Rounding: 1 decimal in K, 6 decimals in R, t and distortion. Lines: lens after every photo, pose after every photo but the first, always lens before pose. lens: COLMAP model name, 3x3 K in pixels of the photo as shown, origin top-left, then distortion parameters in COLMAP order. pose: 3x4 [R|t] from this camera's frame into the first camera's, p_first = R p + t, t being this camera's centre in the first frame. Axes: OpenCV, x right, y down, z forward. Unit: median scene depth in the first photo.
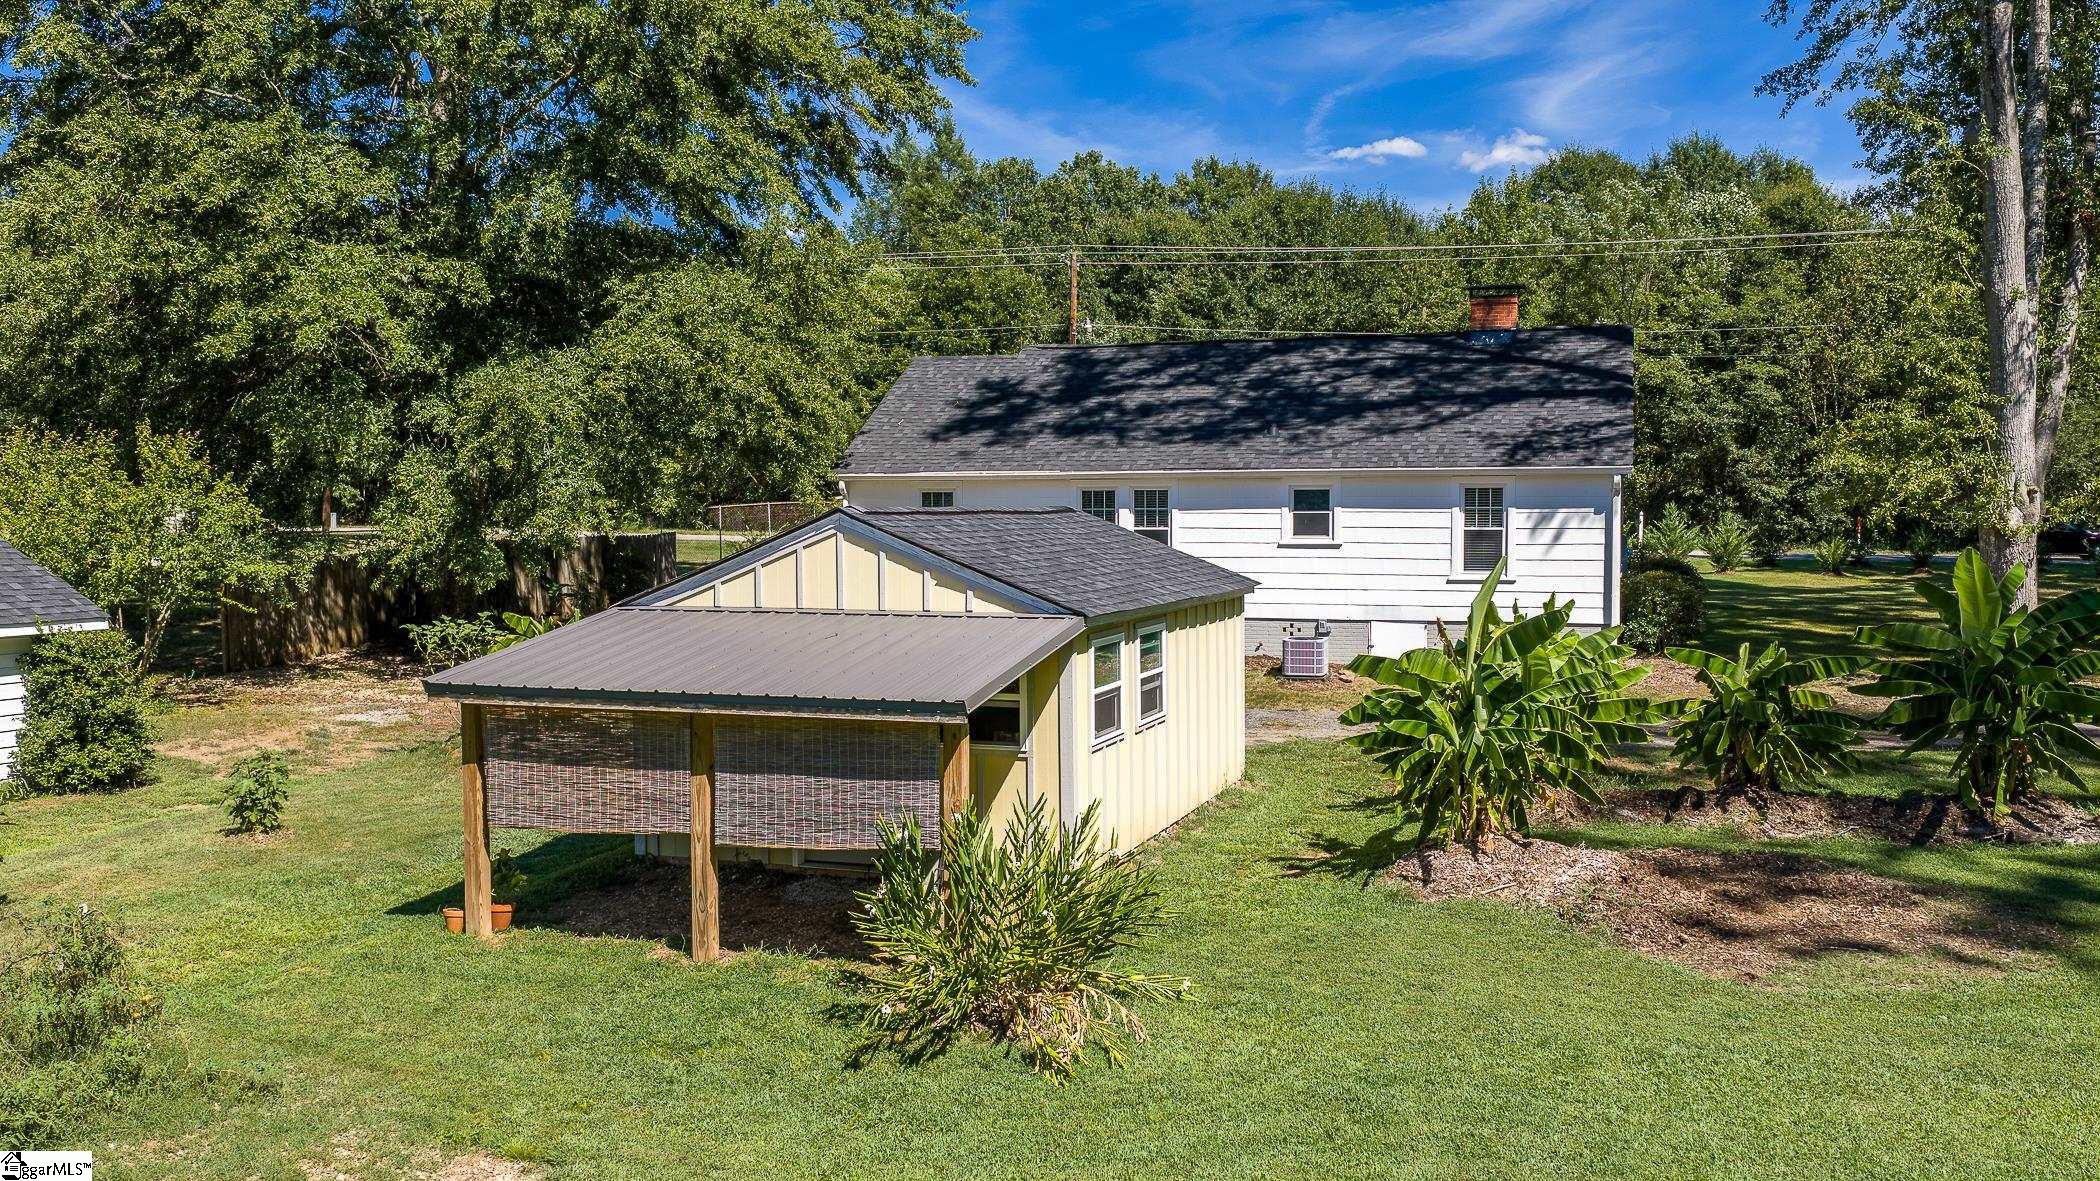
lens RADIAL K [[1743.5, 0, 1042.8], [0, 1743.5, 603.6], [0, 0, 1]] dist [0.001721, -0.049385]
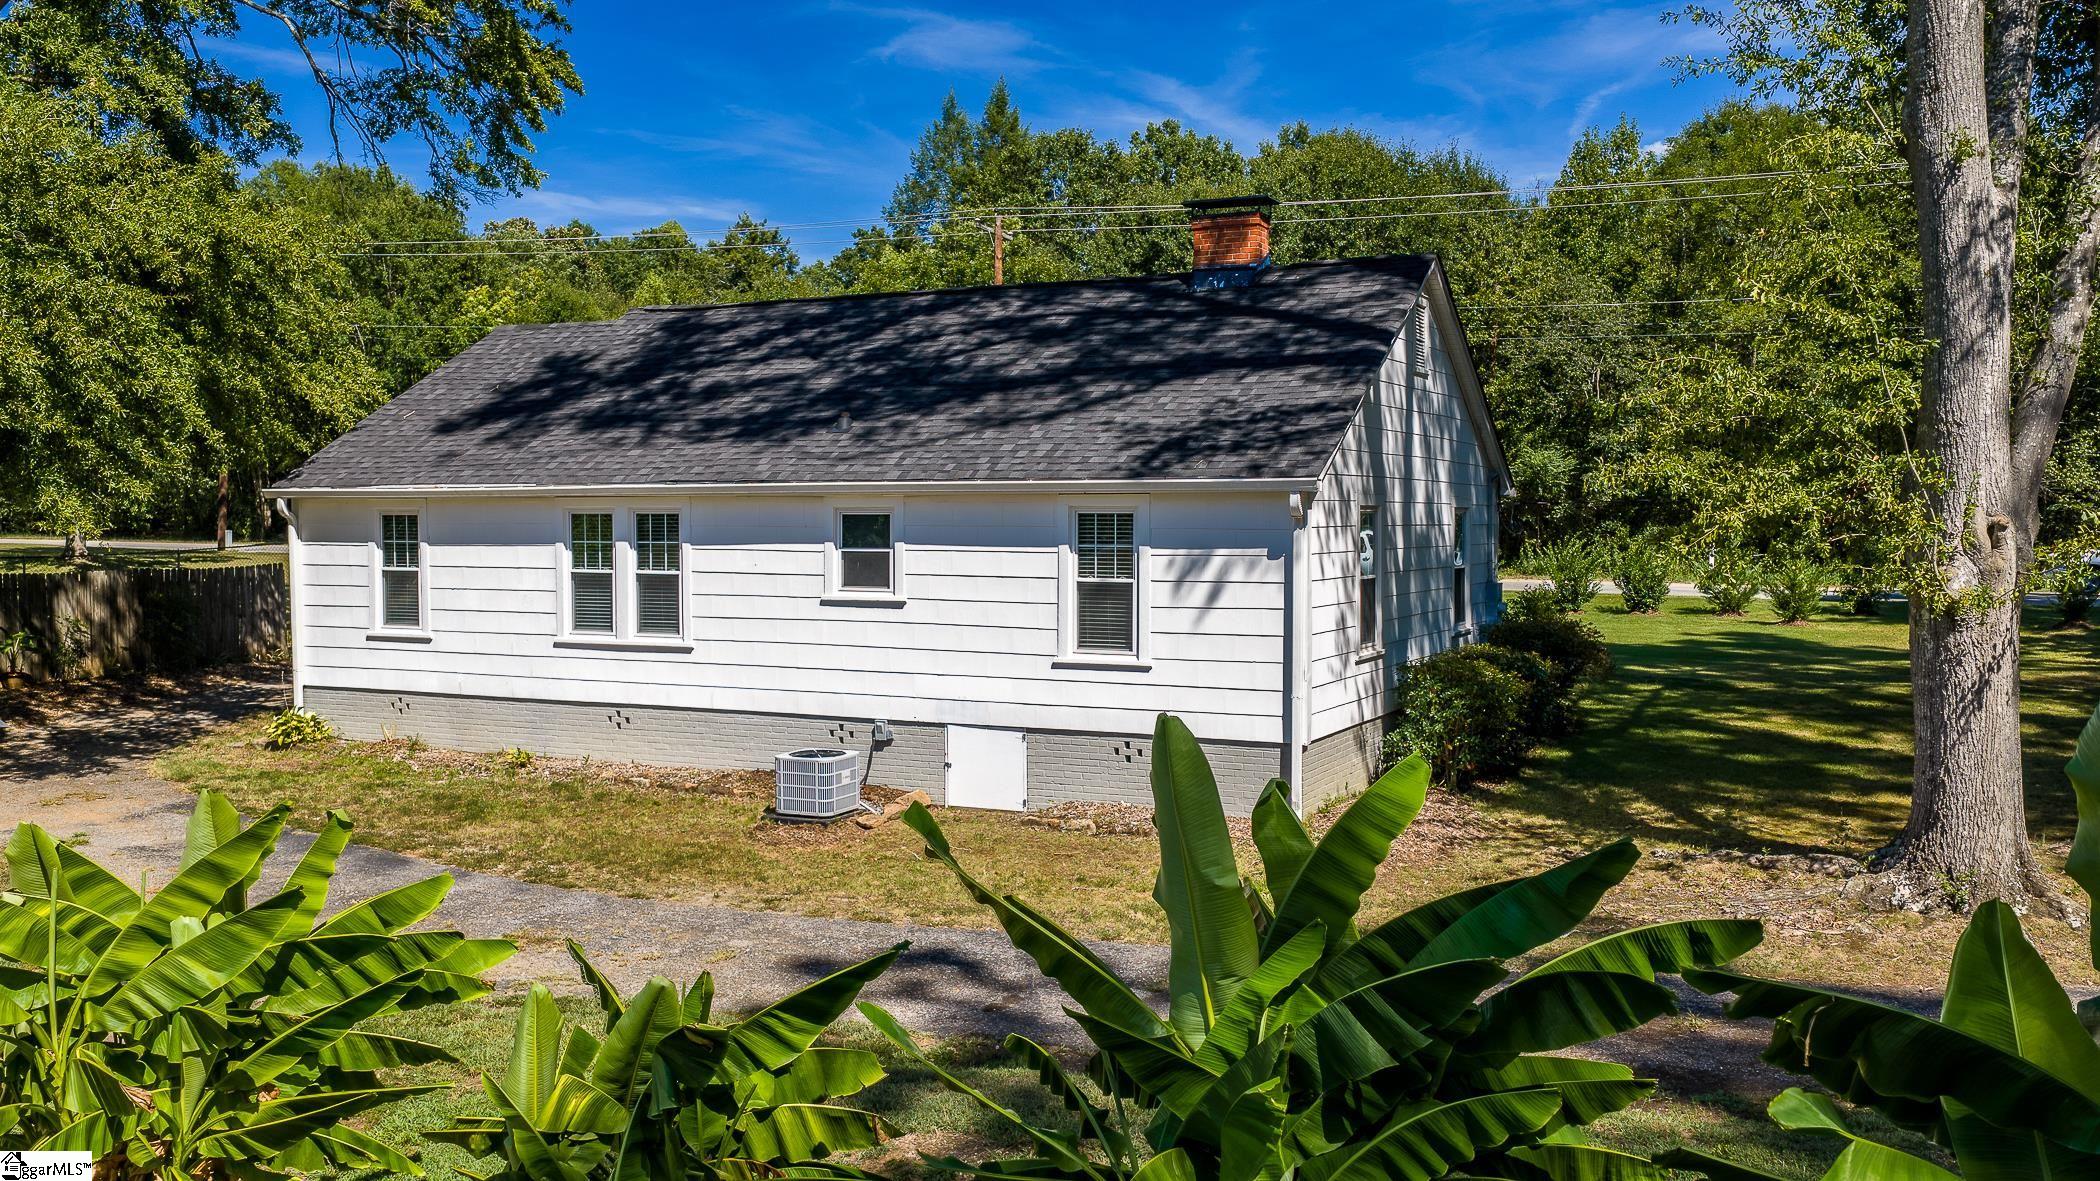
lens RADIAL K [[1743.5, 0, 1051.5], [0, 1743.5, 576.8], [0, 0, 1]] dist [0.001721, -0.049385]
pose [[0.989890, 0.008921, -0.141553, 0.313287], [-0.012021, 0.999706, -0.021057, -0.030388], [0.141323, 0.022545, 0.989707, 0.384779]]
